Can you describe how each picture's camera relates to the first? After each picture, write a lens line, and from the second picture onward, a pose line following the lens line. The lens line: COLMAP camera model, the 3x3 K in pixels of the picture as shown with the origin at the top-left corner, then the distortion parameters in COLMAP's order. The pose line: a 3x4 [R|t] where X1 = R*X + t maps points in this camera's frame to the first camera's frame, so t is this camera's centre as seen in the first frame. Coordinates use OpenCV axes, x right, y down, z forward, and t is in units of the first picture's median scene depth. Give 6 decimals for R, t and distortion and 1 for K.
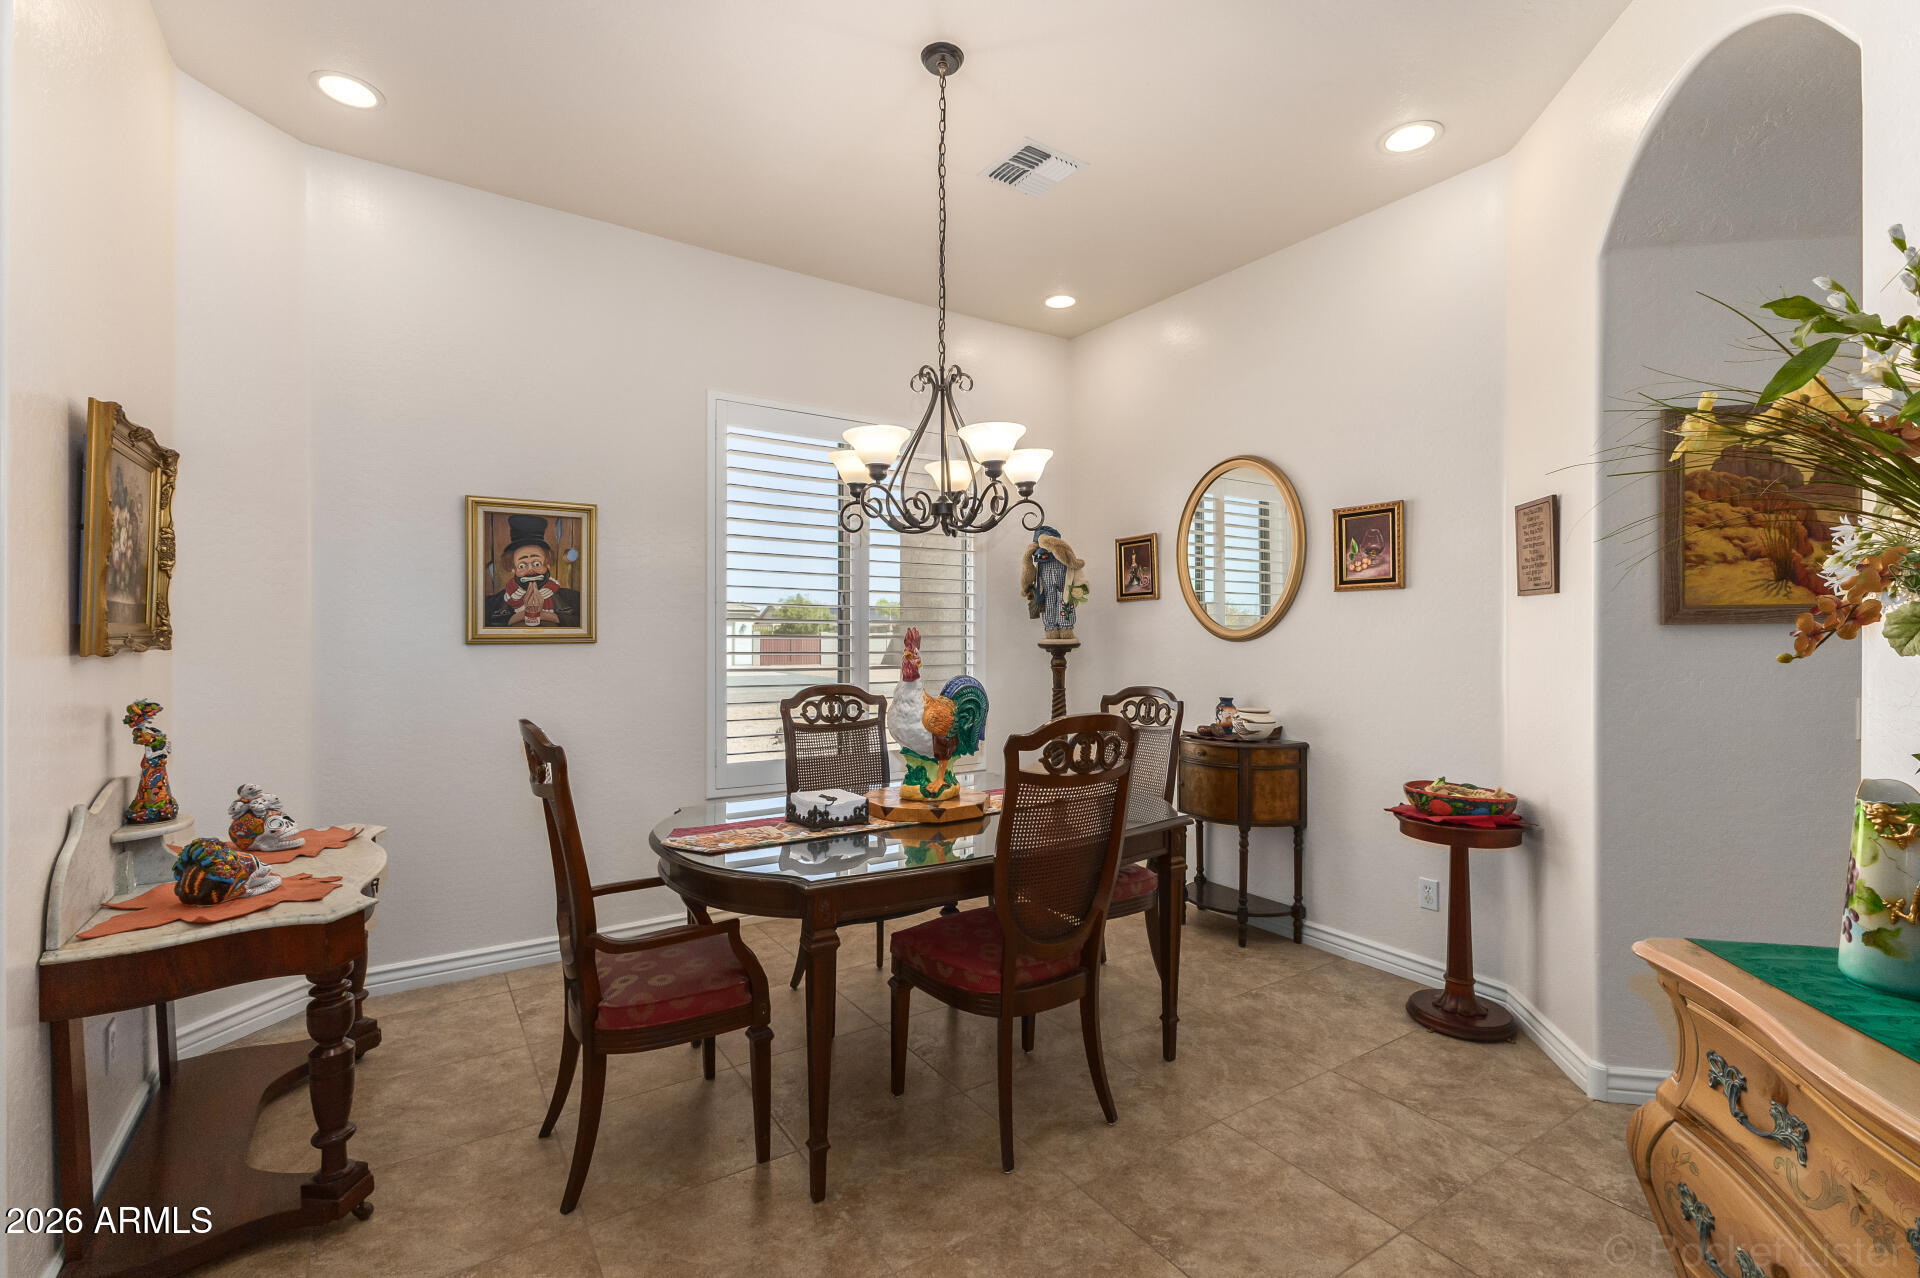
lens RADIAL K [[860.7, 0, 960.0], [0, 860.7, 639.0], [0, 0, 1]] dist [0.014856, -0.006196]
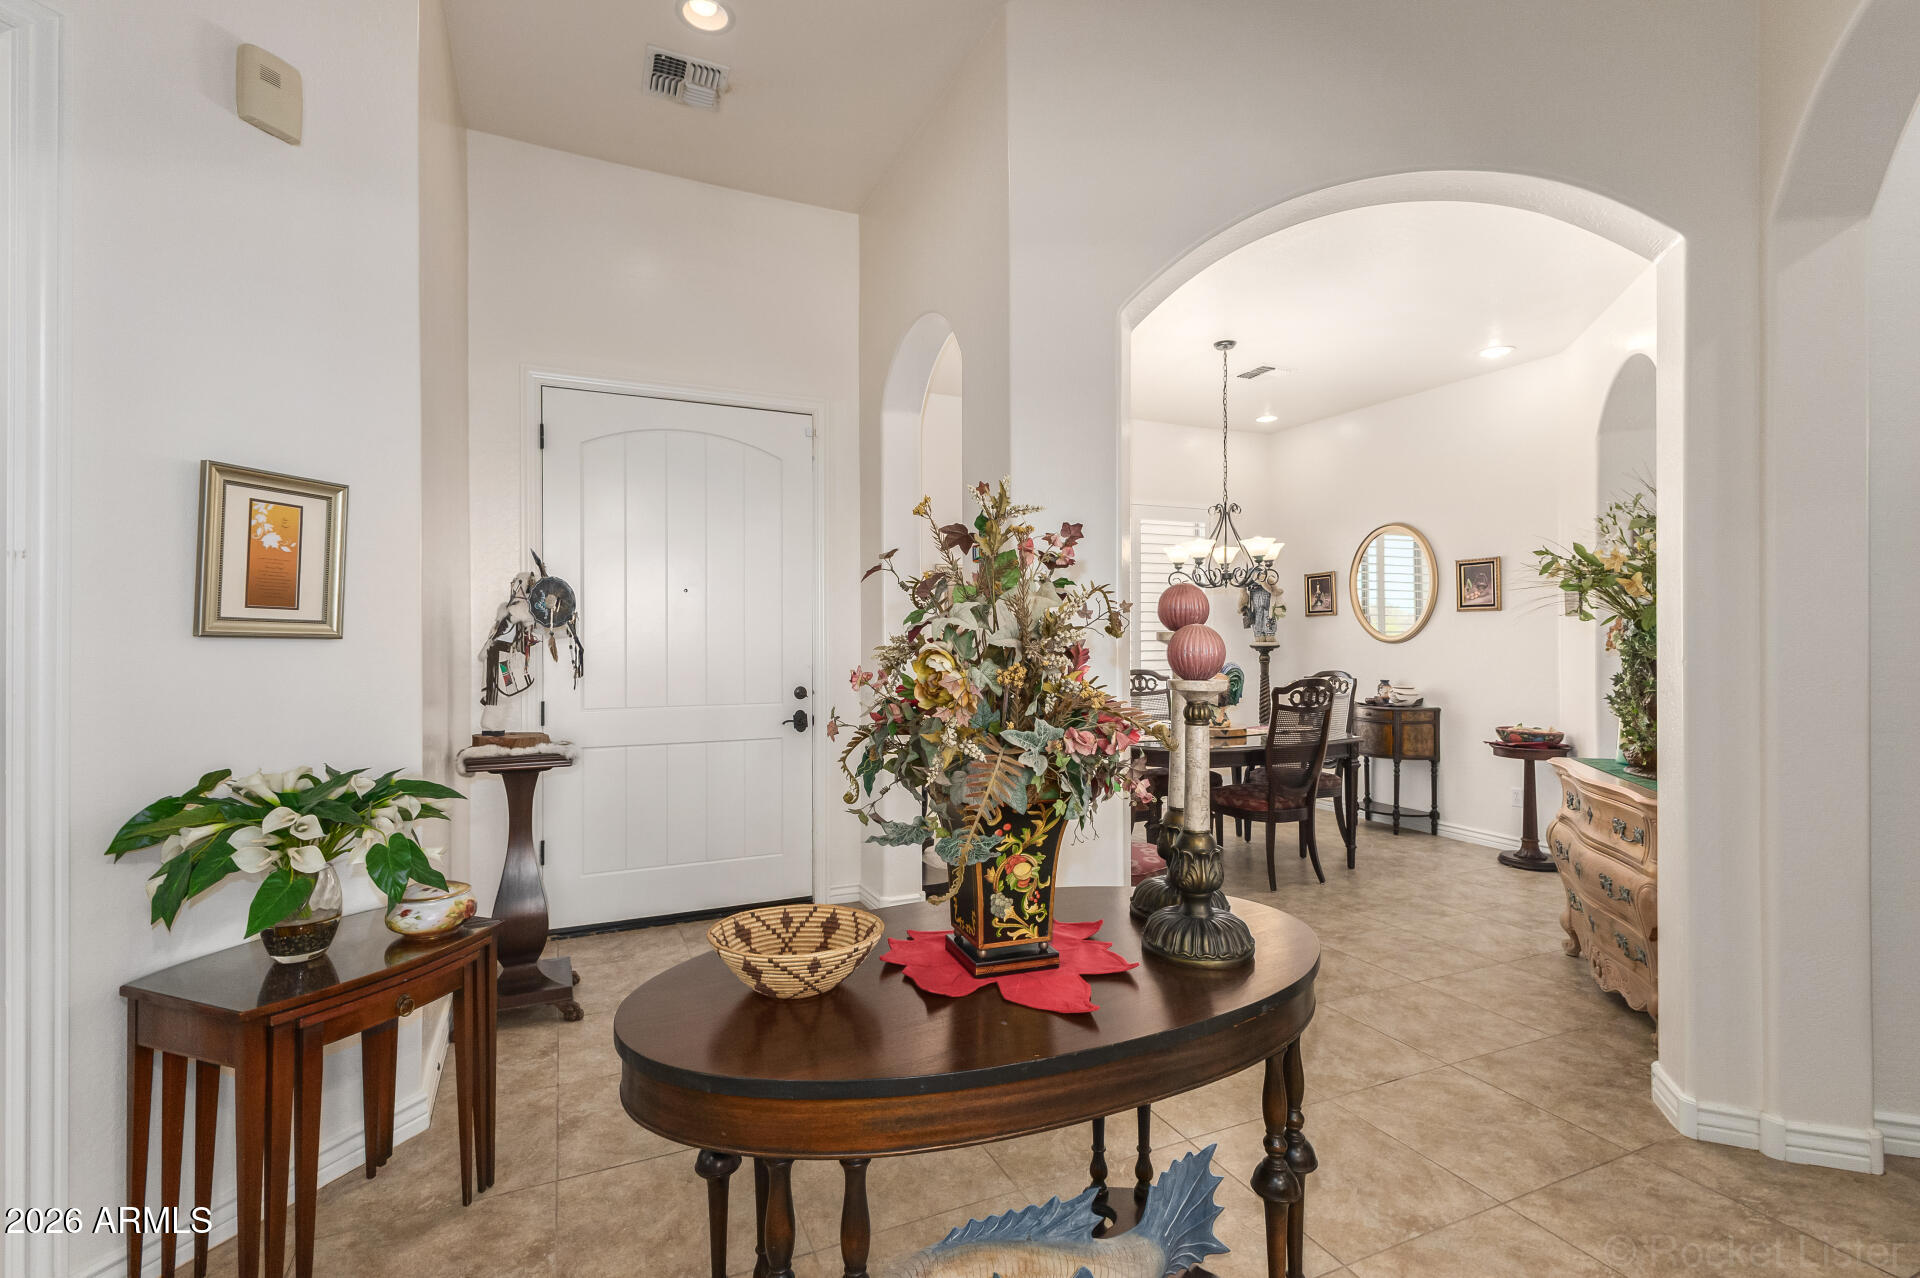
lens RADIAL K [[860.7, 0, 960.0], [0, 860.7, 639.0], [0, 0, 1]] dist [0.014856, -0.006196]
pose [[0.986502, -0.004116, -0.163695, -0.203827], [0.003542, 0.999987, -0.003796, -0.002097], [0.163709, 0.003165, 0.986504, -0.704127]]
